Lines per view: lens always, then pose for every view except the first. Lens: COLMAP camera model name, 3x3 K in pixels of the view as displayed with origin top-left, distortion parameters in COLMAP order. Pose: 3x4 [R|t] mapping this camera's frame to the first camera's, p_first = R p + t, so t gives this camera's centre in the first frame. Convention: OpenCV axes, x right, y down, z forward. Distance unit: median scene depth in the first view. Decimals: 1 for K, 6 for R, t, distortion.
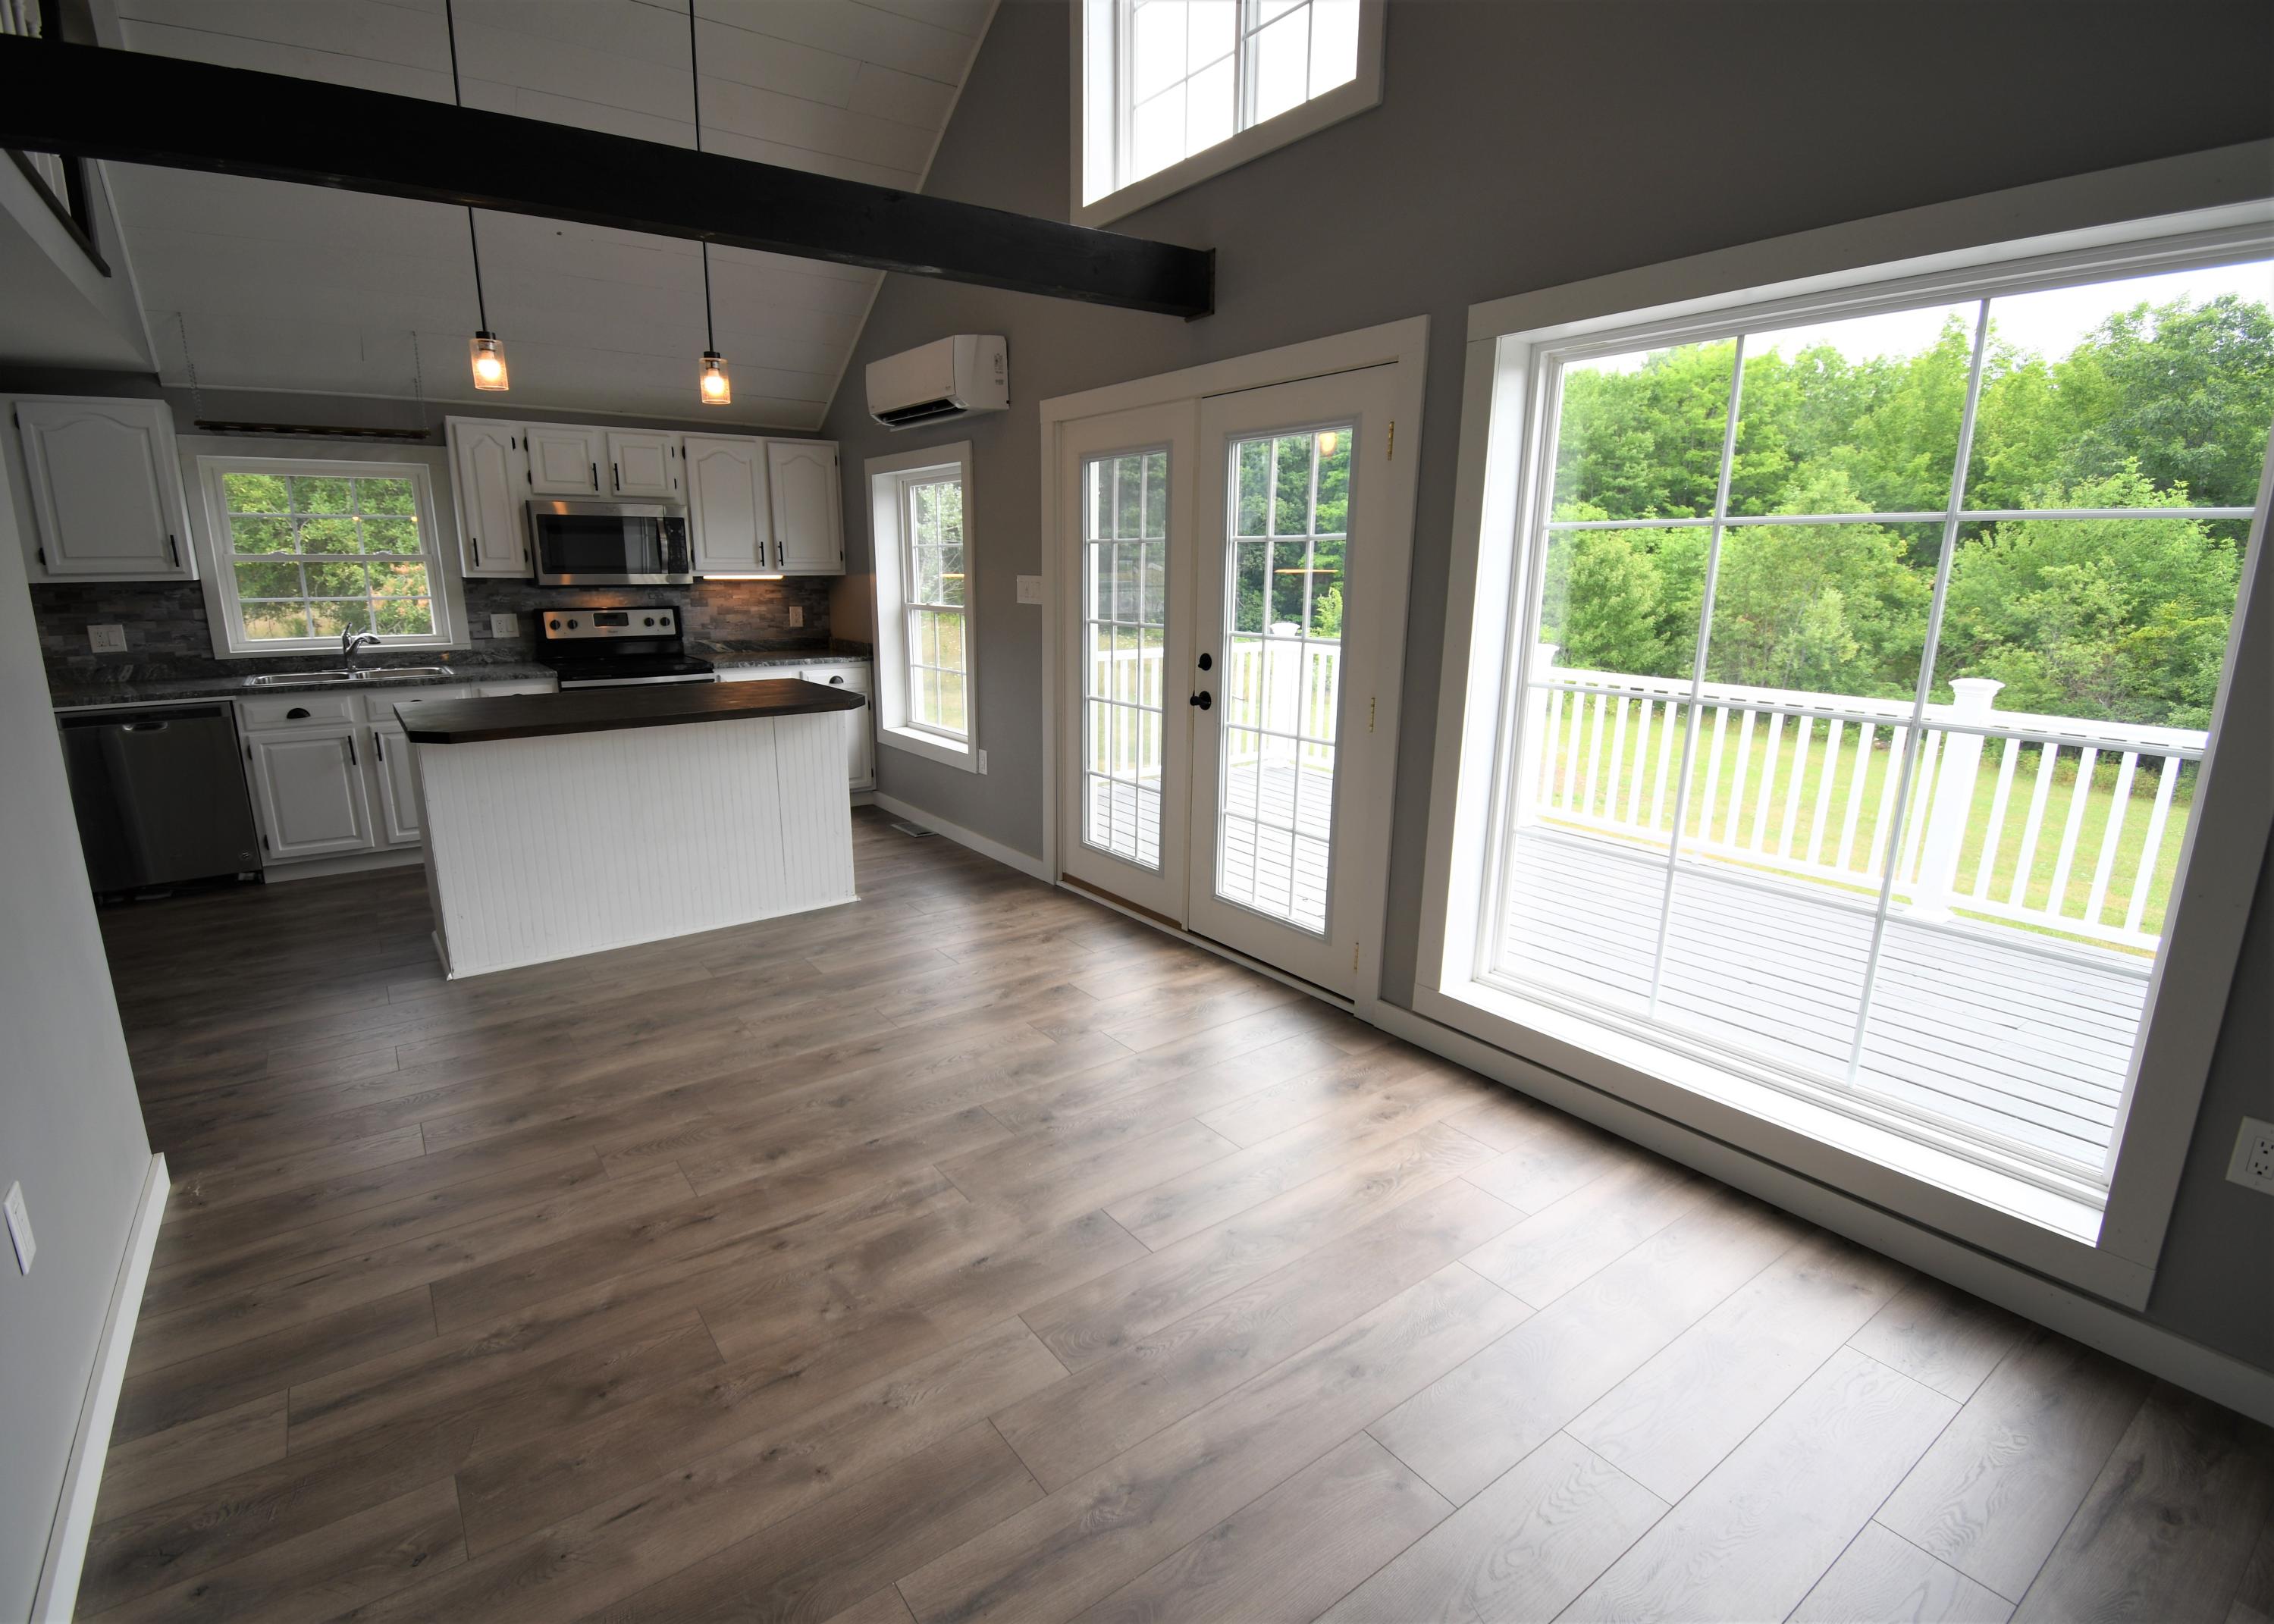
lens RADIAL K [[1075.7, 0, 1081.7], [0, 1075.7, 821.7], [0, 0, 1]] dist [0.016246, -0.027331]
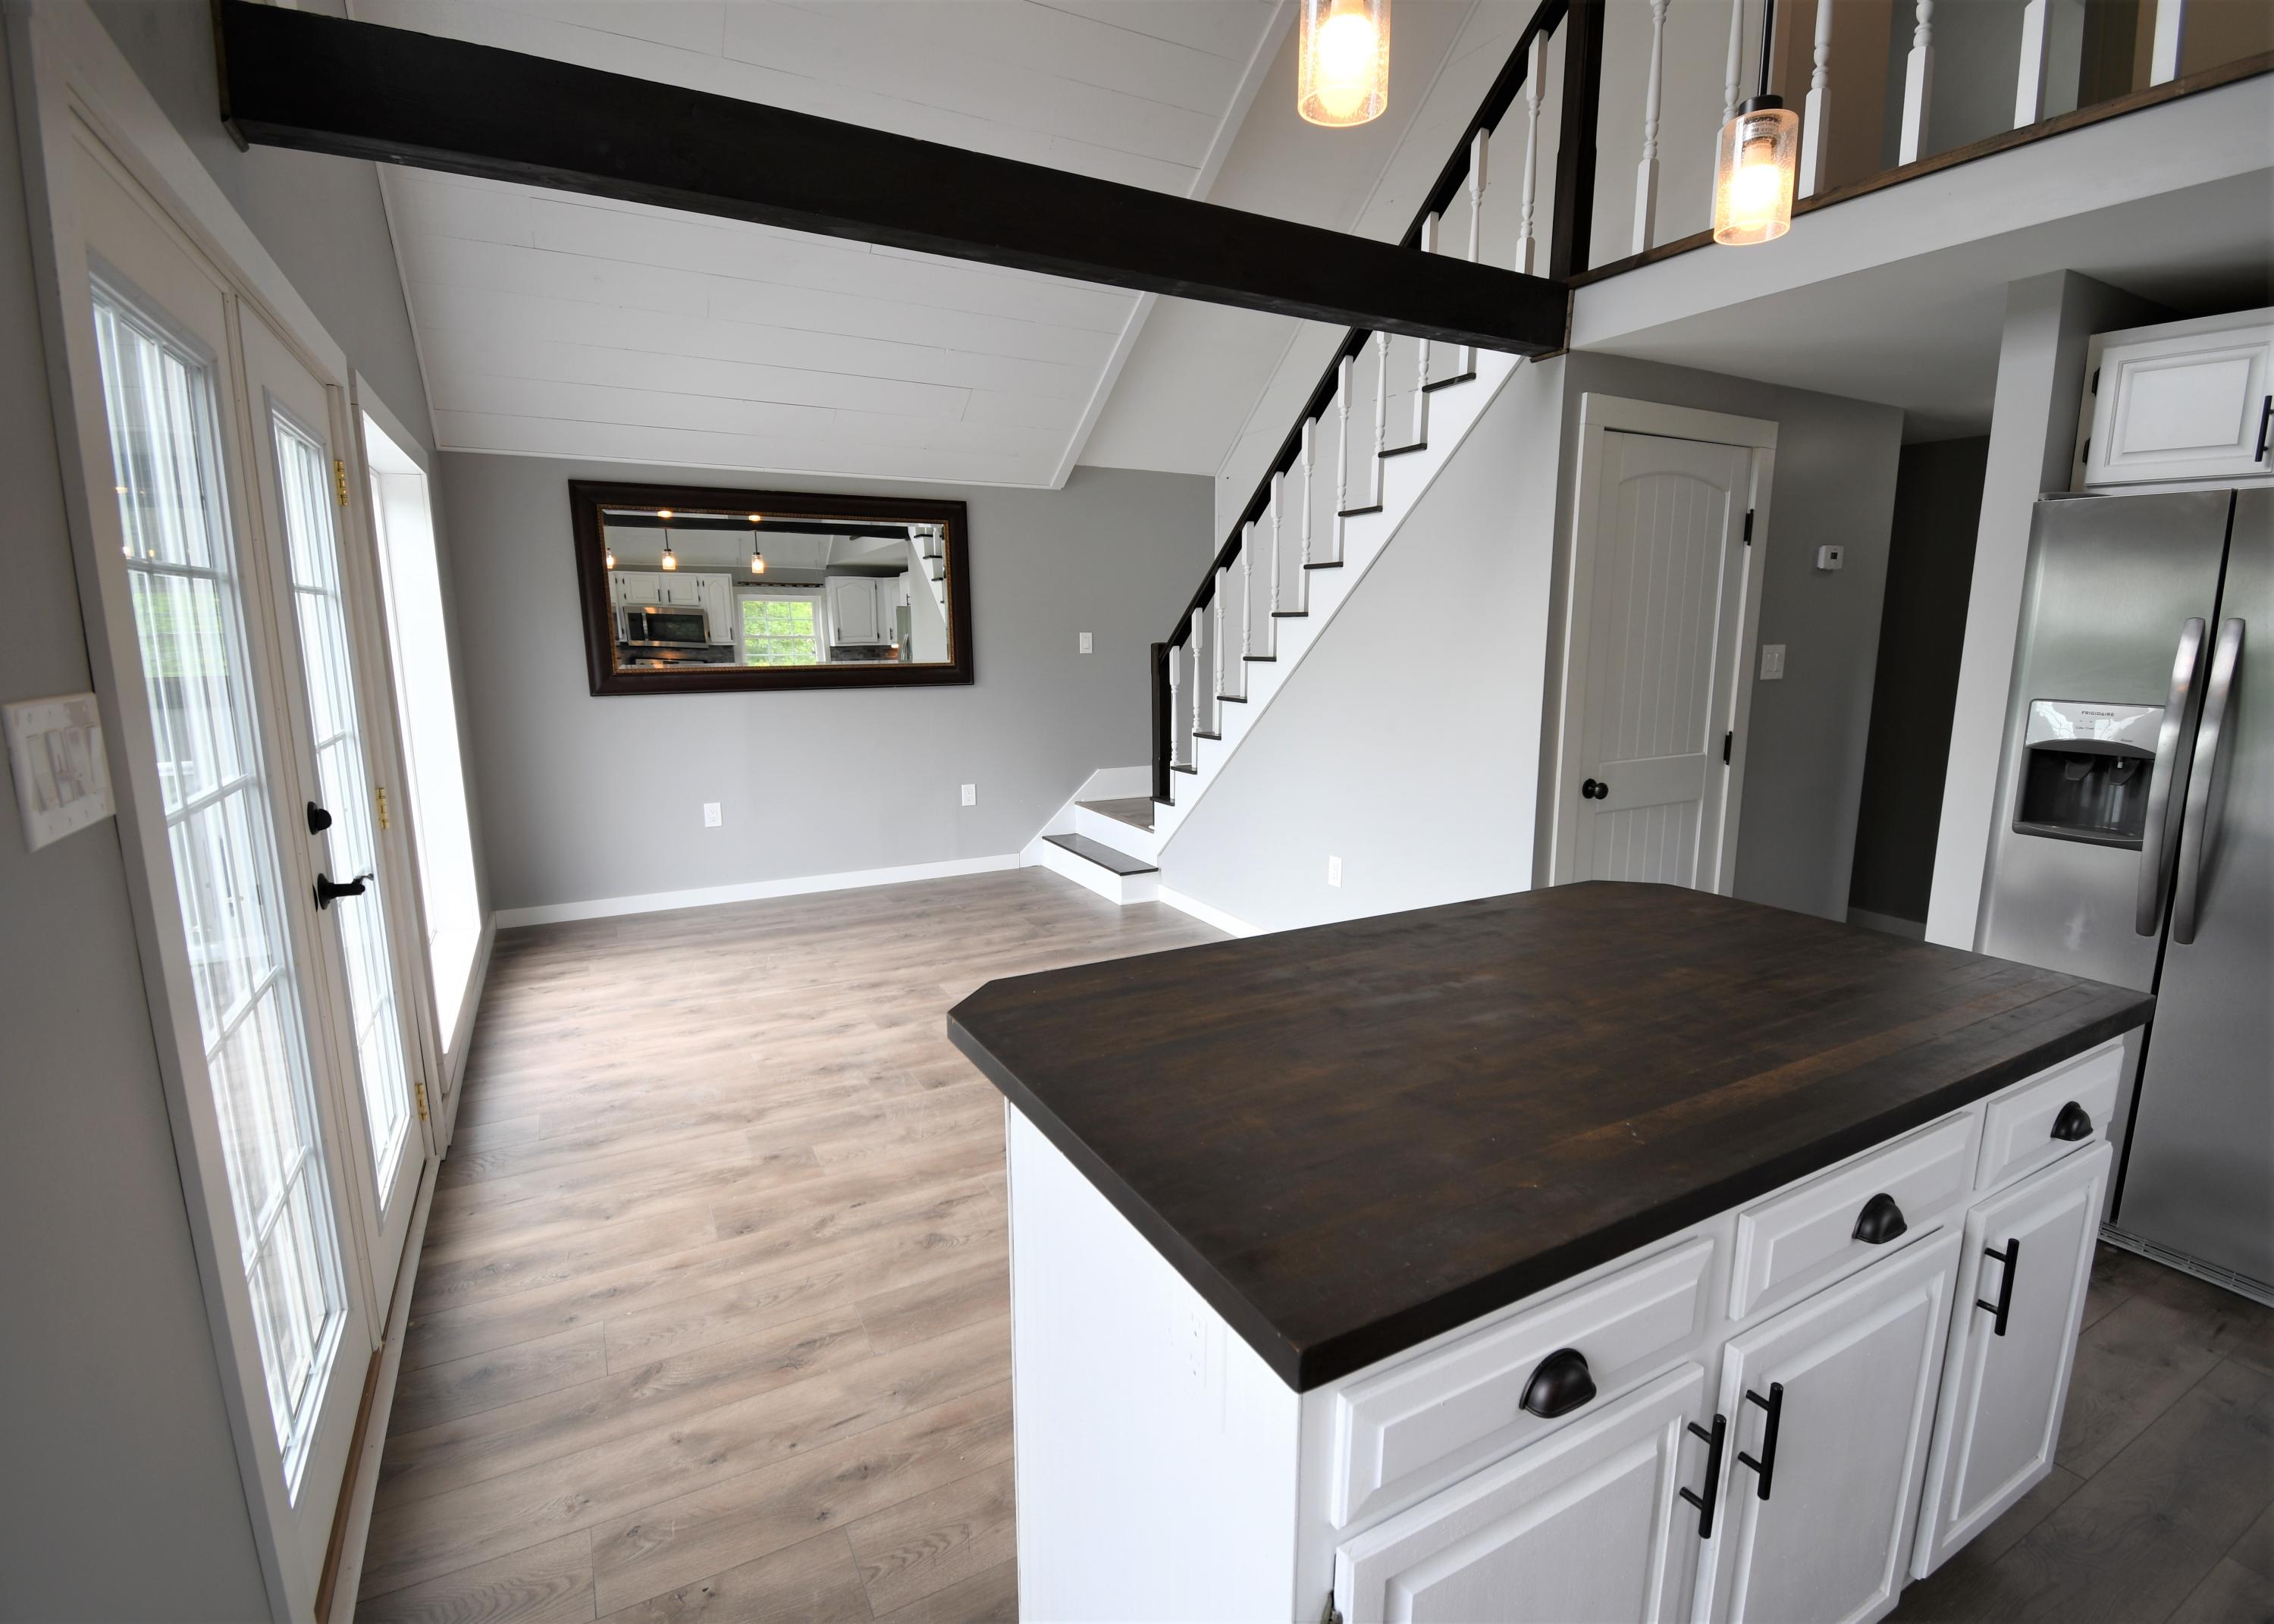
lens RADIAL K [[1038.4, 0, 1137.0], [0, 1038.4, 812.0], [0, 0, 1]] dist [0.001531, -0.017850]
pose [[-0.993821, -0.019331, 0.109300, -0.264129], [0.026899, 0.913418, 0.406133, -0.275857], [-0.107687, 0.406563, -0.907254, 1.126369]]
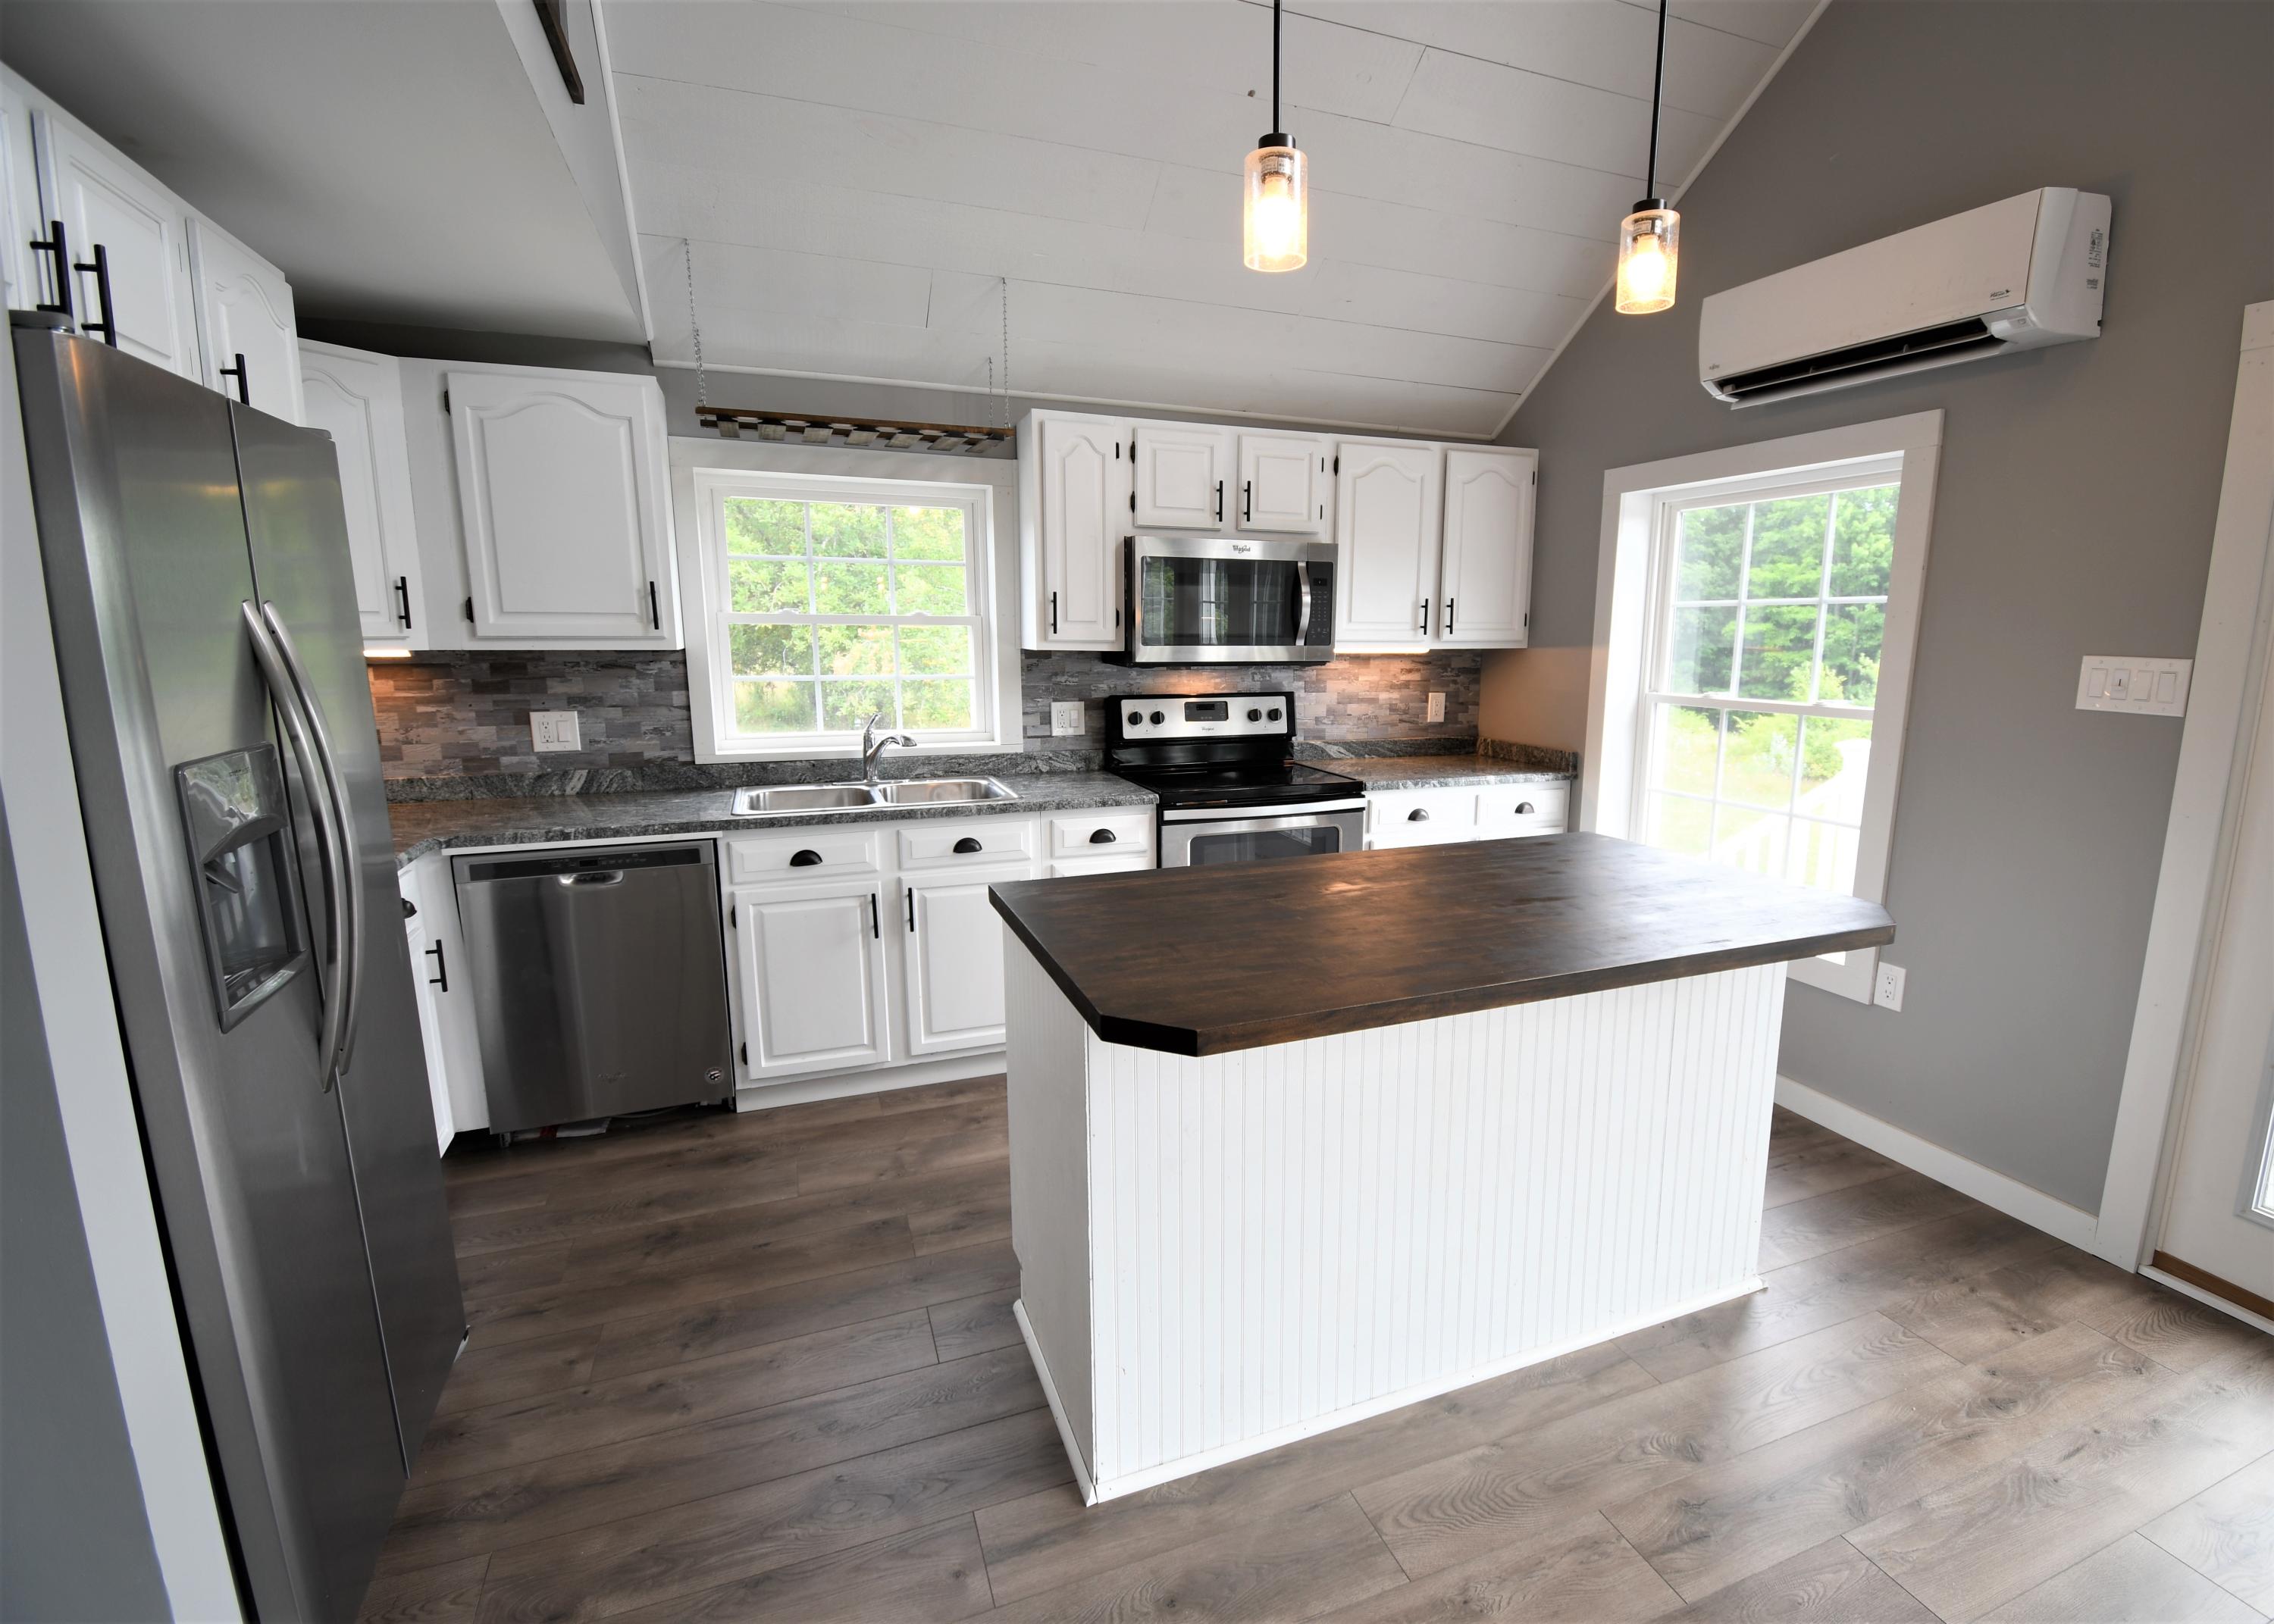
lens RADIAL K [[1060.9, 0, 1194.7], [0, 1060.9, 815.0], [0, 0, 1]] dist [0.024451, -0.027915]
pose [[0.974384, 0.043093, -0.220723, -0.352087], [-0.056972, 0.996753, -0.056903, -0.100063], [0.217554, 0.068020, 0.973675, 0.418257]]
